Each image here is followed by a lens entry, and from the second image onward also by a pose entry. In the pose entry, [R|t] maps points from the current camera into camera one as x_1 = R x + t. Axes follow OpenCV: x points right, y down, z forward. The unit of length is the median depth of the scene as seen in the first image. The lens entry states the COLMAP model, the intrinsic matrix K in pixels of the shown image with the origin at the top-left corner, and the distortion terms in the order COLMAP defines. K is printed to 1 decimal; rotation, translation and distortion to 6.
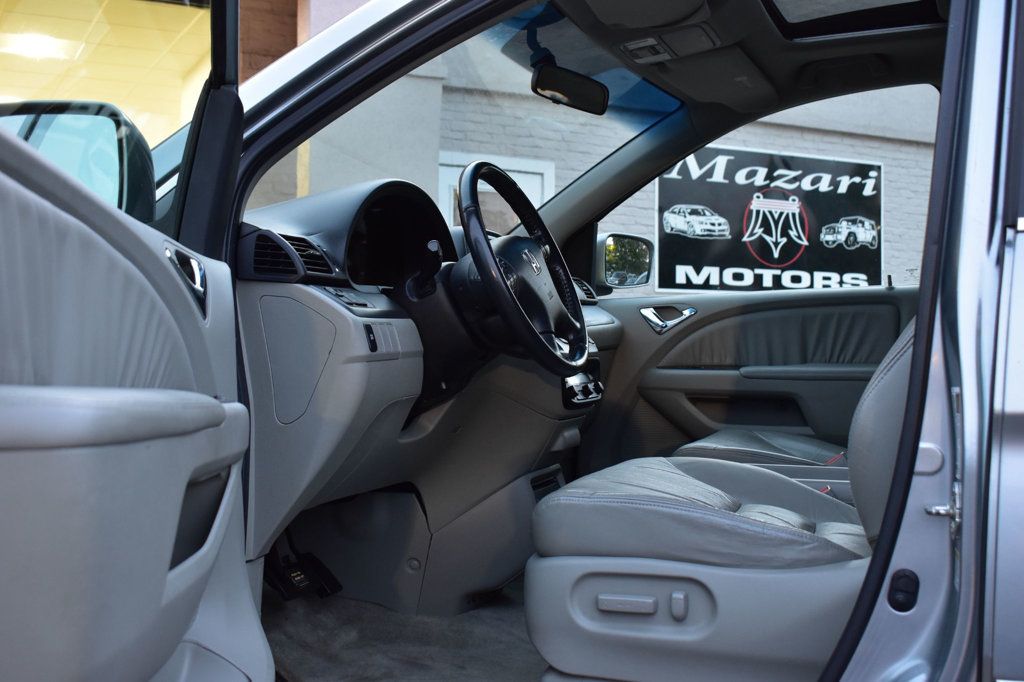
lens RADIAL K [[1193.6, 0, 512.0], [0, 1193.6, 341.0], [0, 0, 1]] dist [-0.091424, 0.005125]
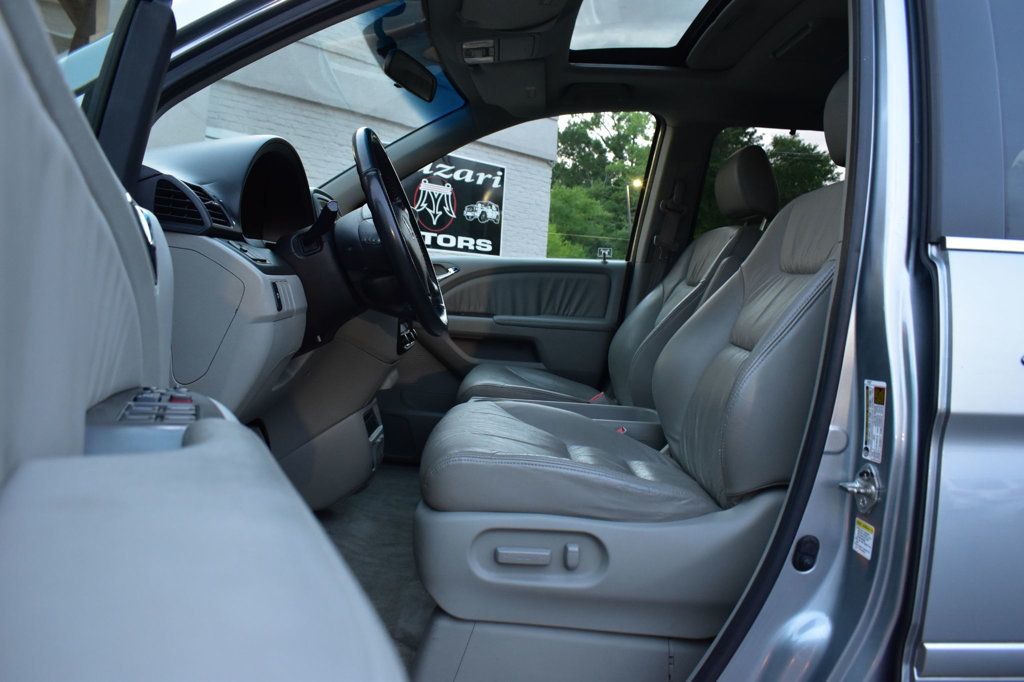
lens RADIAL K [[793.1, 0, 512.0], [0, 793.1, 341.0], [0, 0, 1]] dist [-0.090064, 0.007344]
pose [[0.935091, 0.031370, 0.353017, -0.092308], [-0.060484, 0.995587, 0.071745, -0.013533], [-0.349209, -0.088440, 0.932862, 0.185274]]
